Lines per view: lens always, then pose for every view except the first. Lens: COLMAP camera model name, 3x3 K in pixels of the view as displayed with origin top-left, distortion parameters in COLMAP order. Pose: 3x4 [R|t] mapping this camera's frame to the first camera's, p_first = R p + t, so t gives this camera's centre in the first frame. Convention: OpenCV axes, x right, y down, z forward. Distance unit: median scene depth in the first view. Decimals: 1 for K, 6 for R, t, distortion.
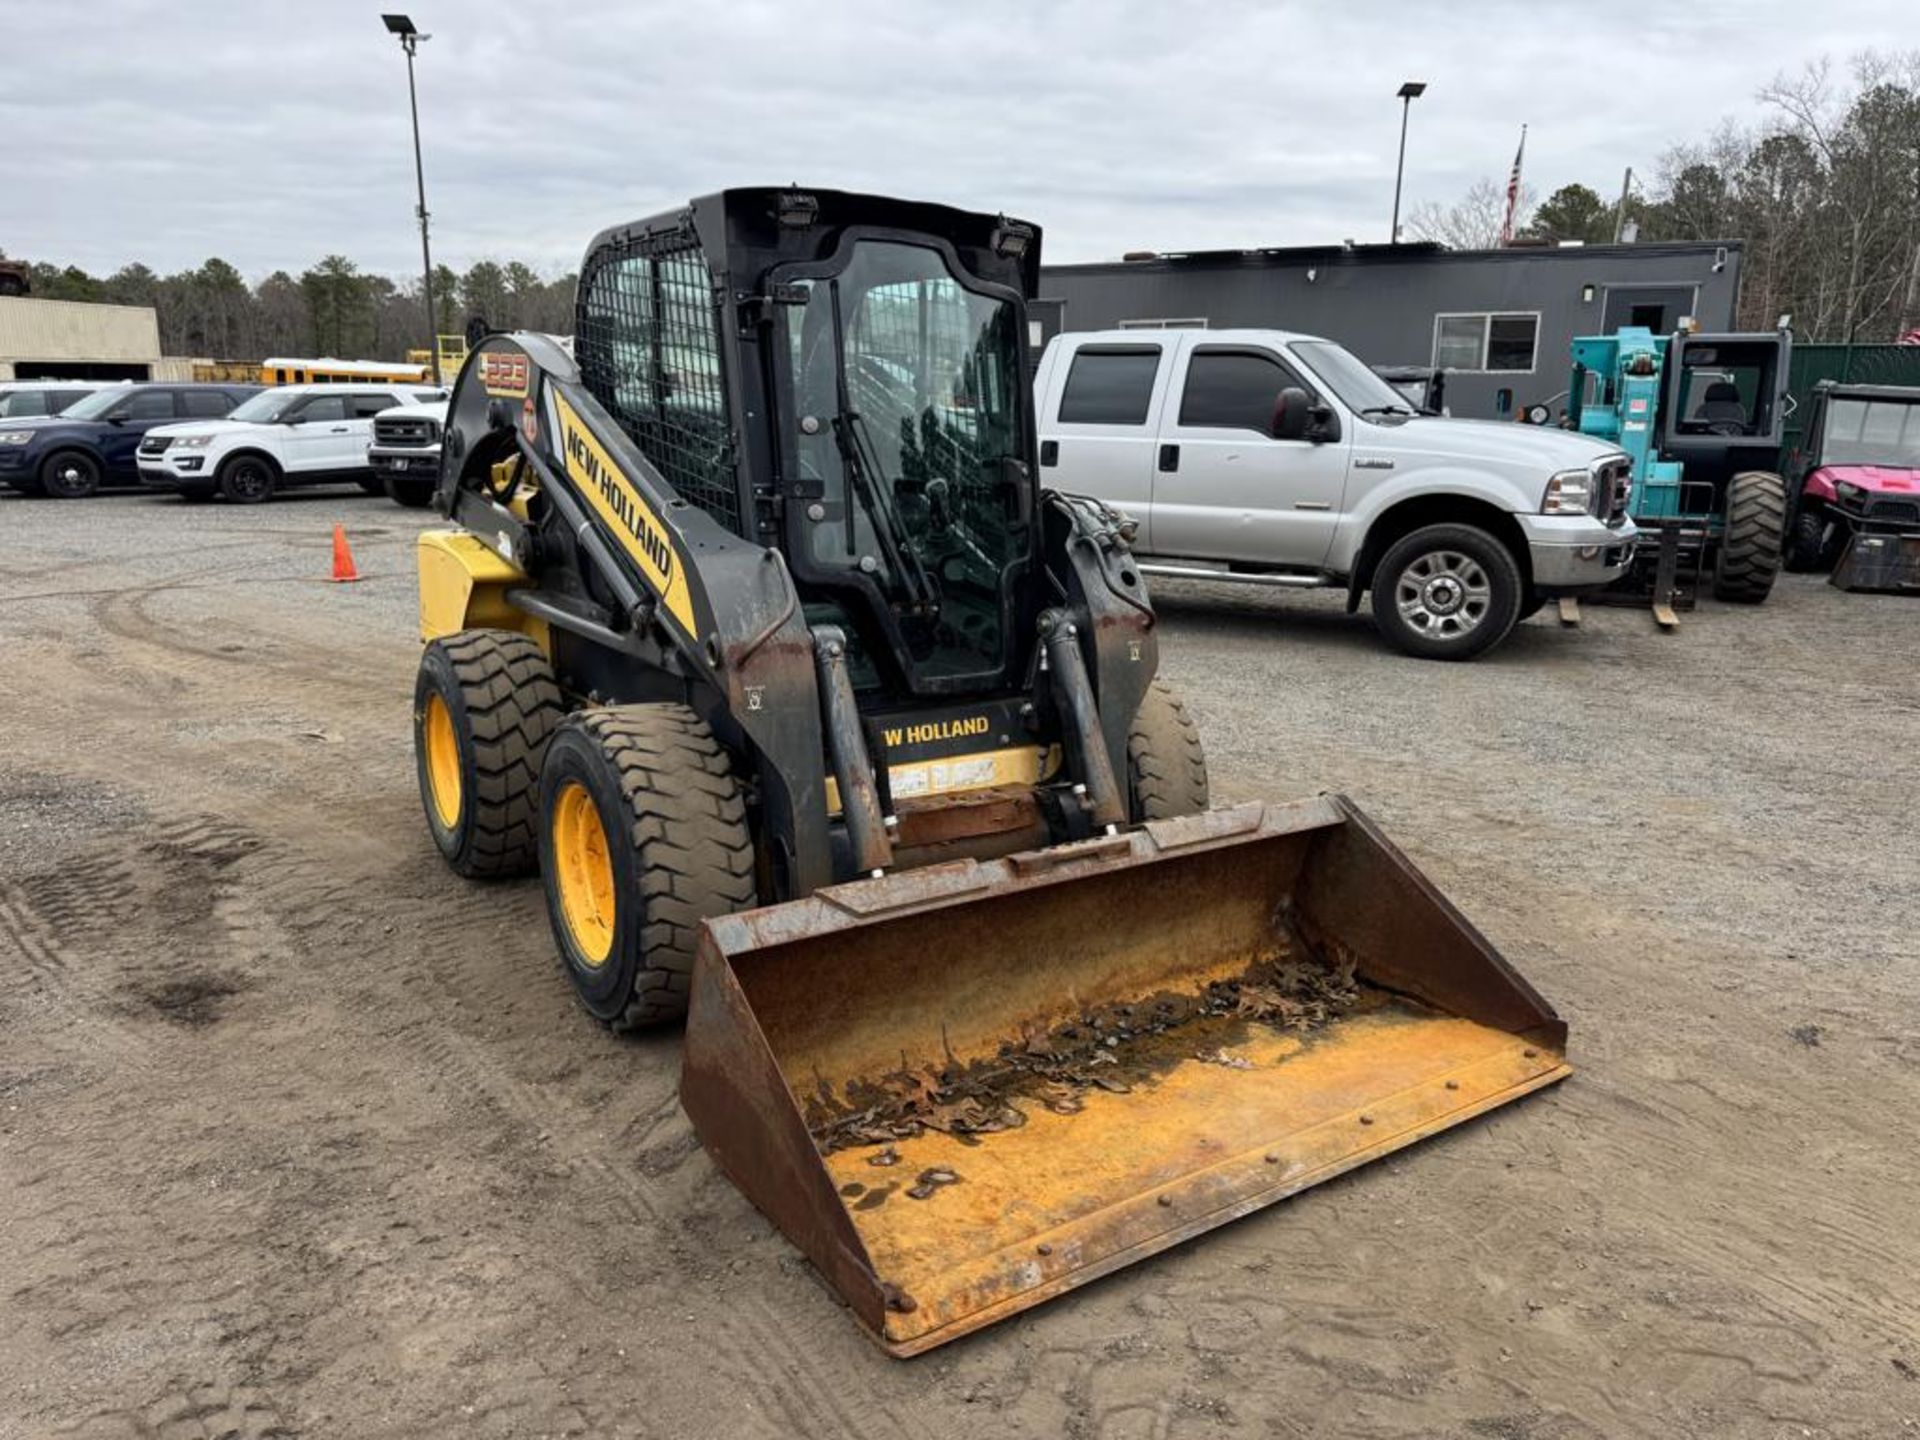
lens RADIAL K [[1355.8, 0, 964.7], [0, 1355.8, 730.1], [0, 0, 1]] dist [0.042167, -0.045967]
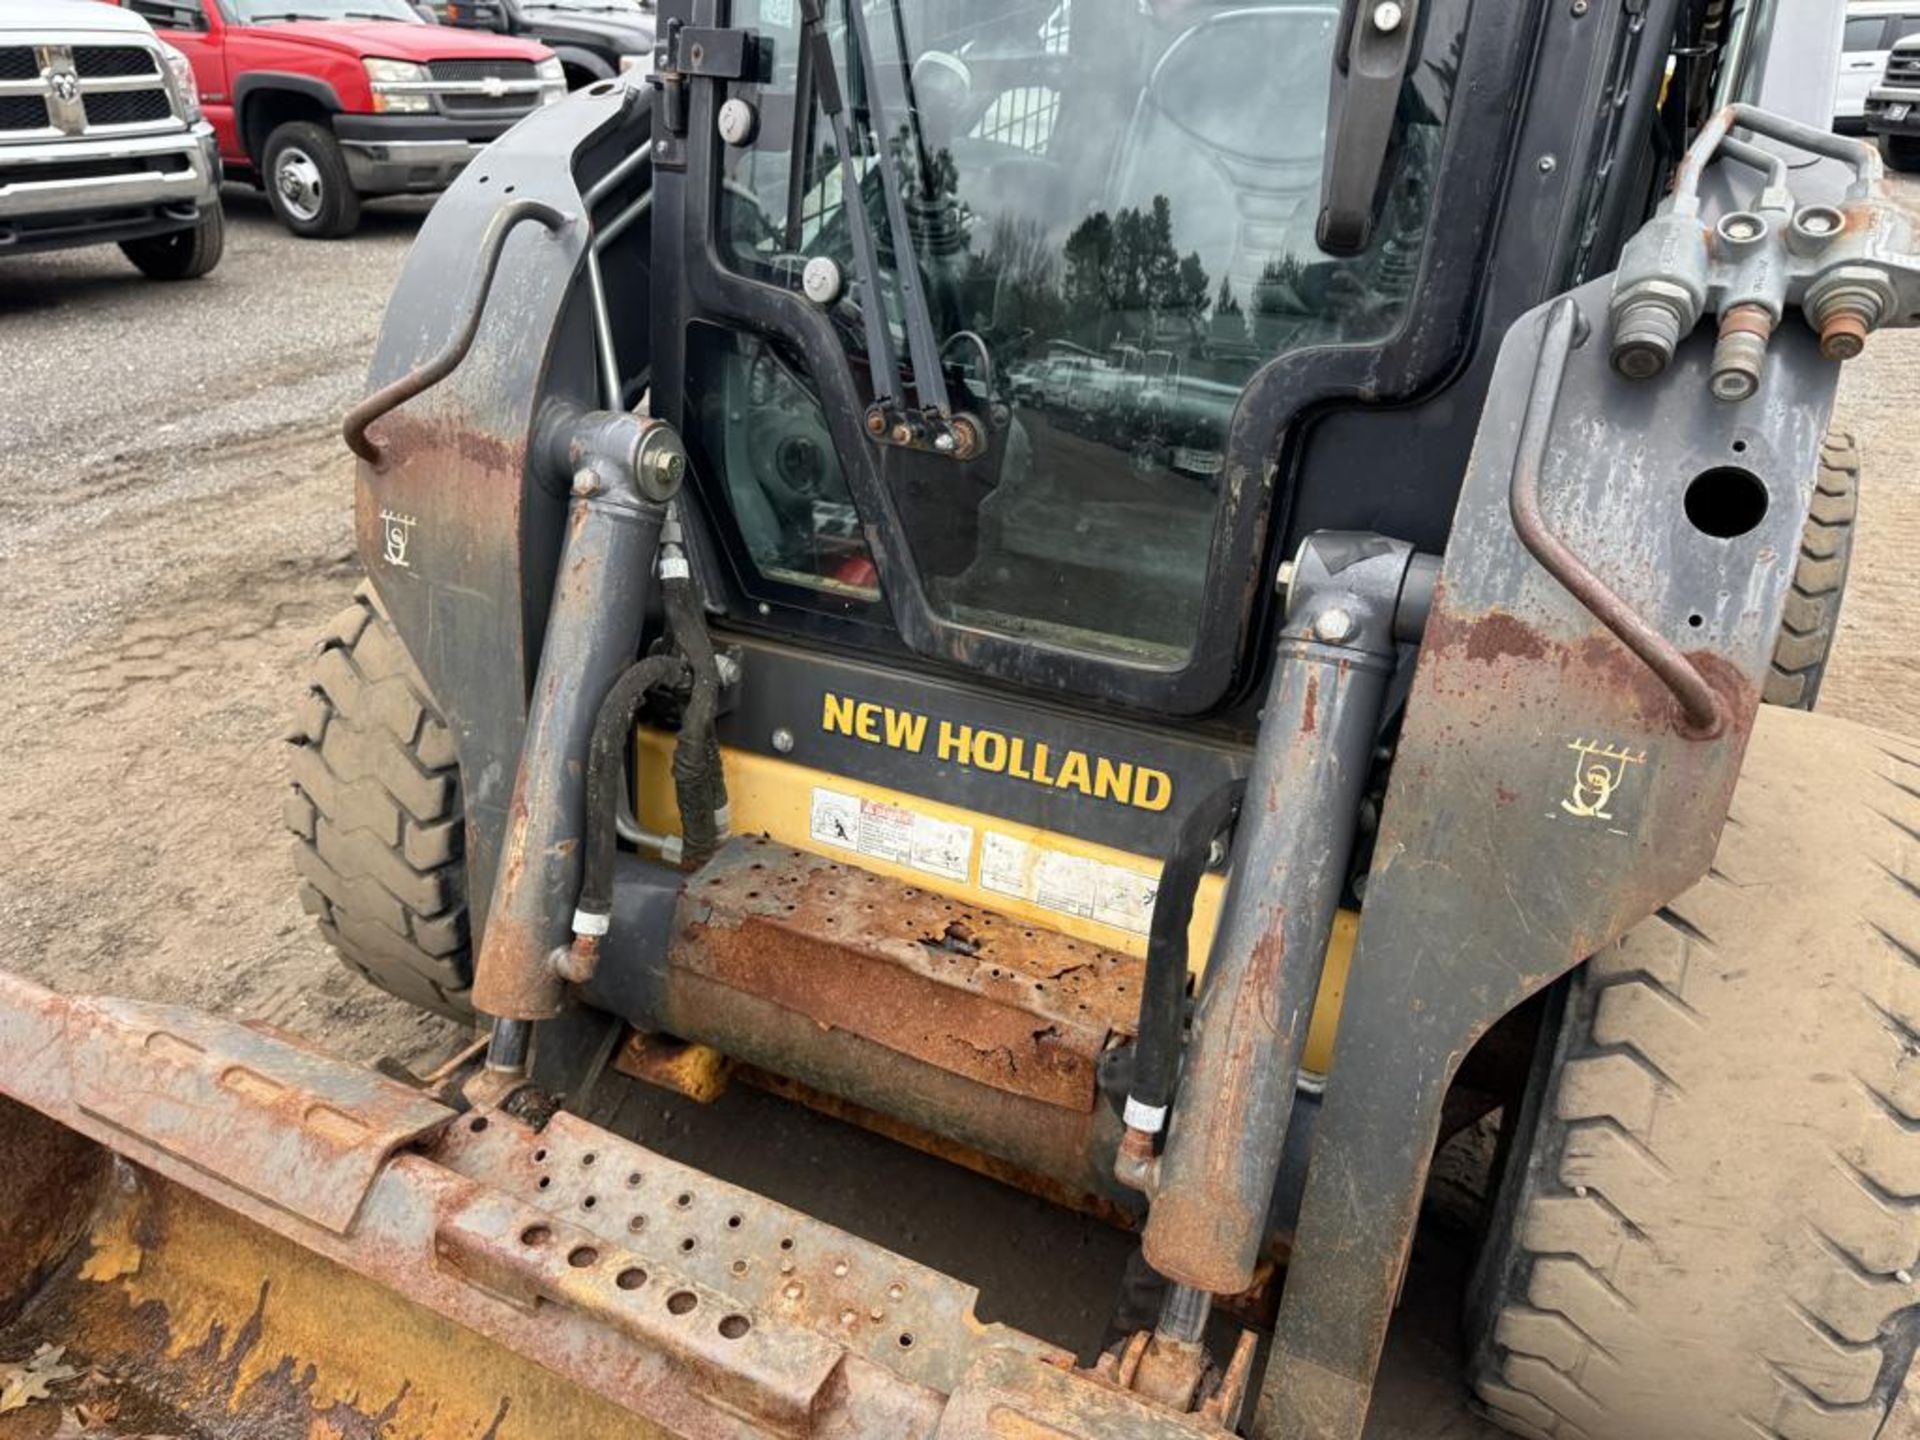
lens RADIAL K [[1355.8, 0, 964.7], [0, 1355.8, 730.1], [0, 0, 1]] dist [0.042167, -0.045967]
pose [[0.493525, 0.391486, -0.776642, 0.266808], [-0.204223, 0.920163, 0.334056, -0.131024], [0.845415, -0.006257, 0.534074, 0.768959]]
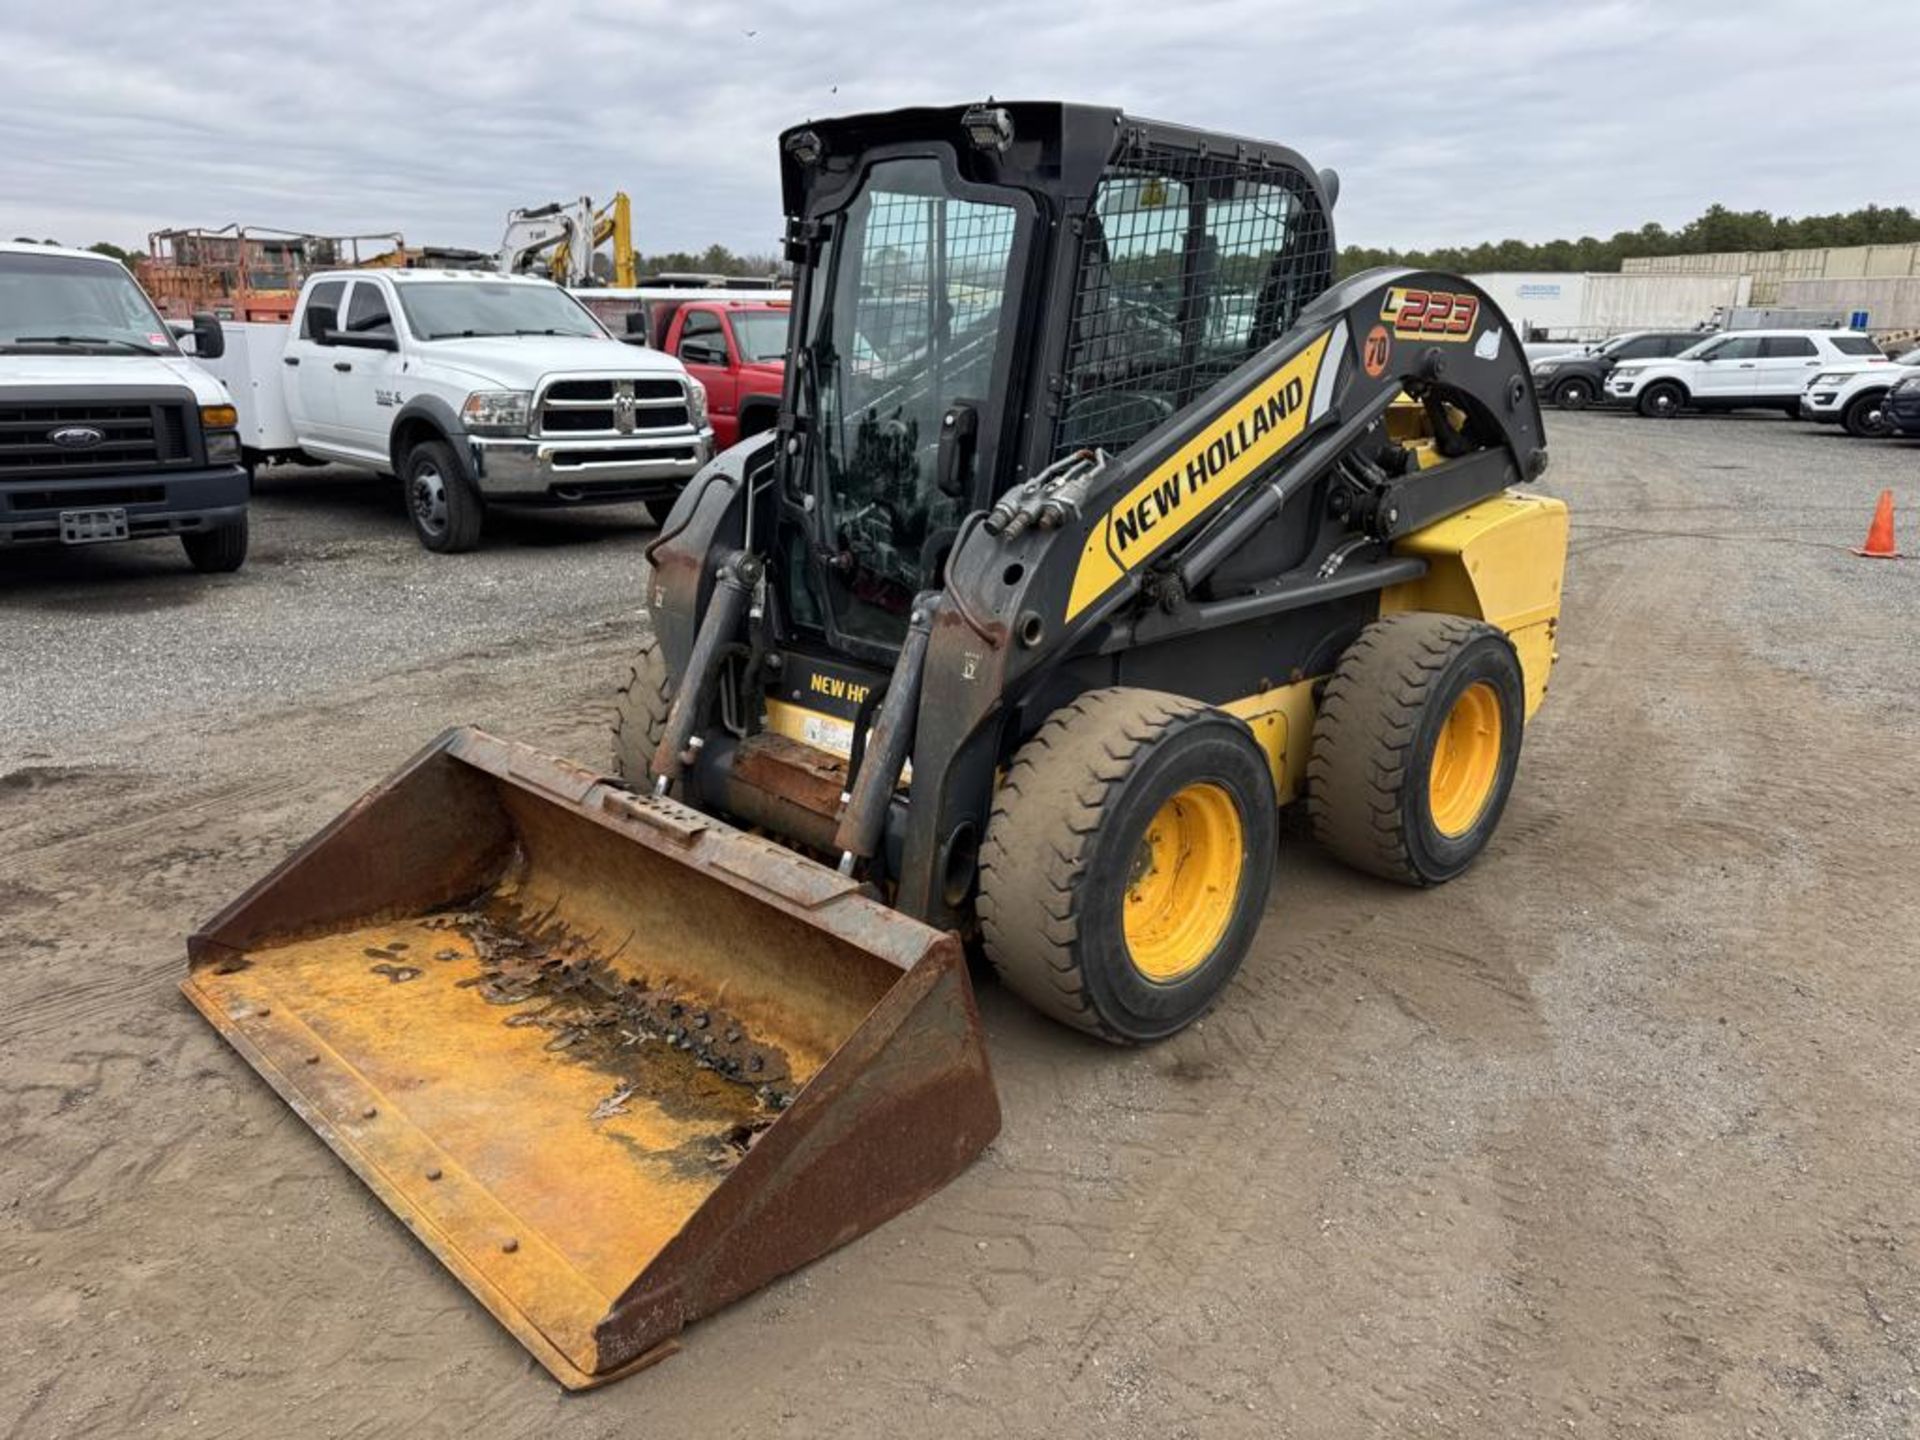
lens RADIAL K [[1355.9, 0, 958.0], [0, 1355.9, 730.0], [0, 0, 1]] dist [0.044094, -0.048123]
pose [[0.189866, 0.261235, -0.946418, 0.857766], [-0.228010, 0.949330, 0.216296, -0.188677], [0.954967, 0.174726, 0.239810, 0.826511]]
